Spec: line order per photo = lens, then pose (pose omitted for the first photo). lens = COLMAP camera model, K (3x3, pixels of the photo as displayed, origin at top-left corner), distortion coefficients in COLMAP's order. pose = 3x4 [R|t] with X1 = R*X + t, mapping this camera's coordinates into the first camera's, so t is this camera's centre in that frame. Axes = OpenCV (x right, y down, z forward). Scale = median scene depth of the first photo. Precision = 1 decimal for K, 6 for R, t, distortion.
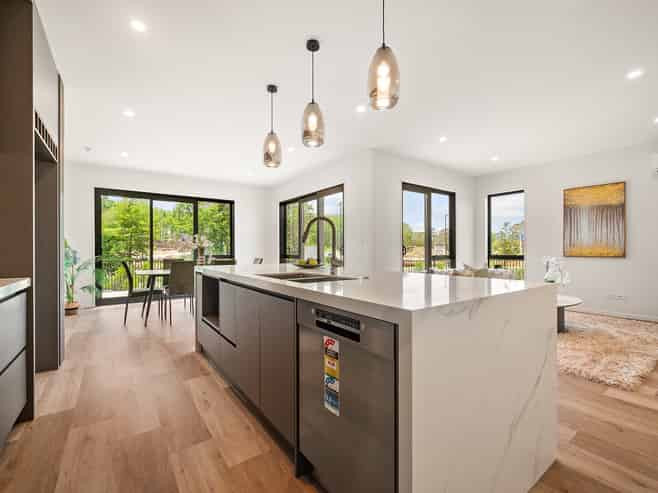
lens RADIAL K [[298.2, 0, 334.2], [0, 298.2, 251.9], [0, 0, 1]] dist [0.000004, 0.000757]
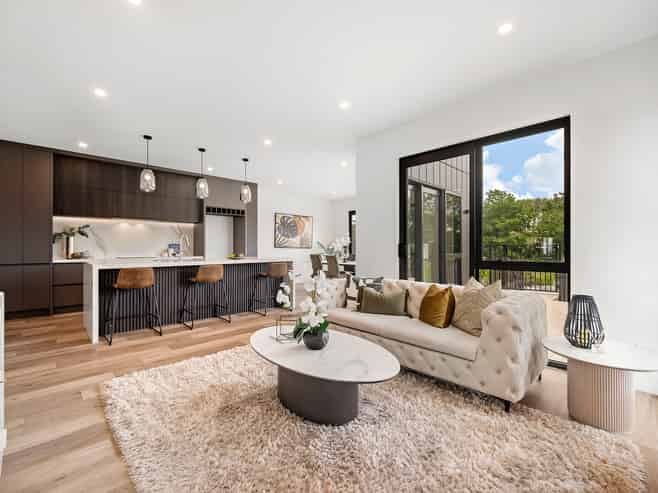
lens RADIAL K [[298.2, 0, 336.0], [0, 298.2, 248.0], [0, 0, 1]] dist [0.000004, 0.000757]
pose [[0.140425, -0.000552, -0.990091, 0.902277], [-0.011414, 0.999932, -0.002176, -0.005906], [0.990026, 0.011607, 0.140409, 0.707081]]
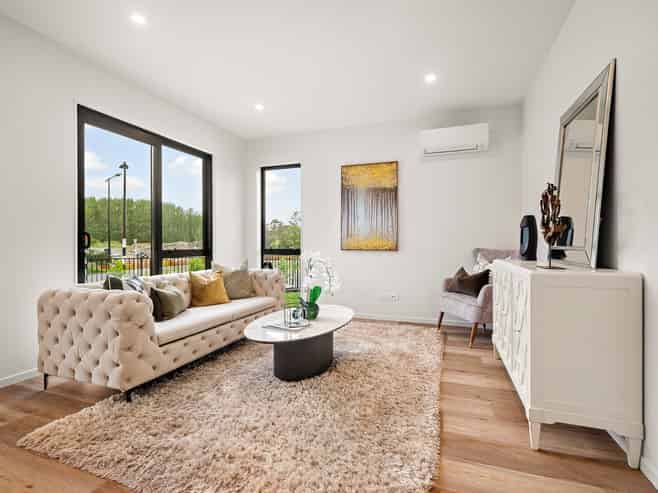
lens RADIAL K [[306.9, 0, 334.0], [0, 306.9, 245.3], [0, 0, 1]] dist [-0.002868, -0.000085]
pose [[0.836184, 0.002568, 0.548443, 0.300124], [0.000062, 0.999989, -0.004777, 0.006270], [-0.548449, 0.004028, 0.836174, 0.322011]]
